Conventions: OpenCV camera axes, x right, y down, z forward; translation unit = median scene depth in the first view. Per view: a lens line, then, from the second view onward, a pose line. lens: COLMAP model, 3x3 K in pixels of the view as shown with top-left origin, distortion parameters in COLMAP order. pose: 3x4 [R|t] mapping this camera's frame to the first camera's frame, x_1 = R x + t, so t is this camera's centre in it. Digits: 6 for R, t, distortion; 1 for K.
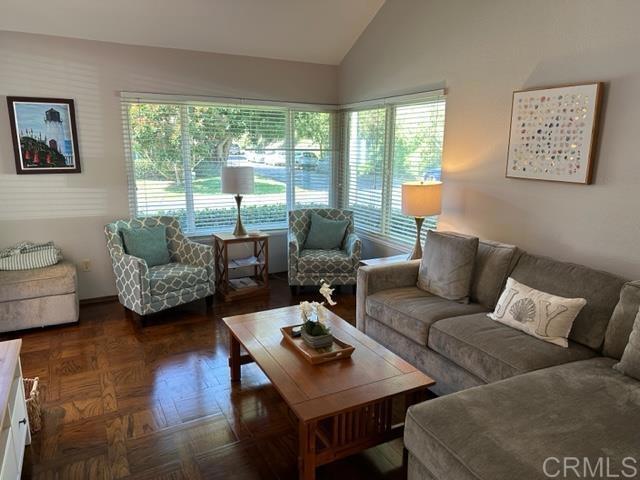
lens RADIAL K [[450.1, 0, 323.4], [0, 450.1, 242.3], [0, 0, 1]] dist [-0.000097, -0.002947]
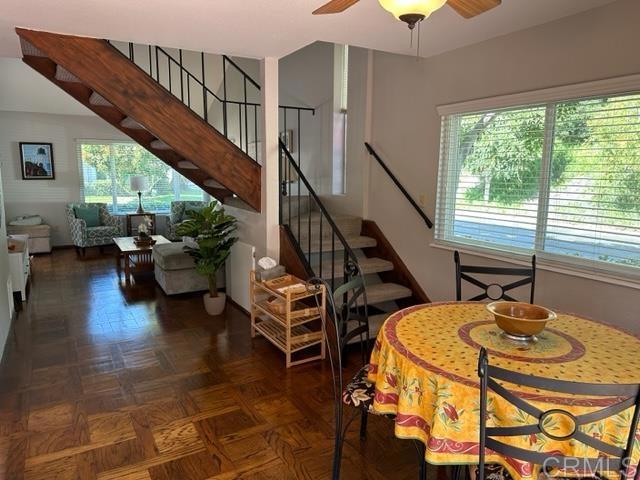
lens RADIAL K [[450.1, 0, 316.5], [0, 450.1, 237.0], [0, 0, 1]] dist [-0.000097, -0.002947]
pose [[0.999752, -0.004097, 0.021901, 0.575304], [0.005436, 0.998097, -0.061423, 0.229067], [-0.021608, 0.061527, 0.997872, -0.997225]]
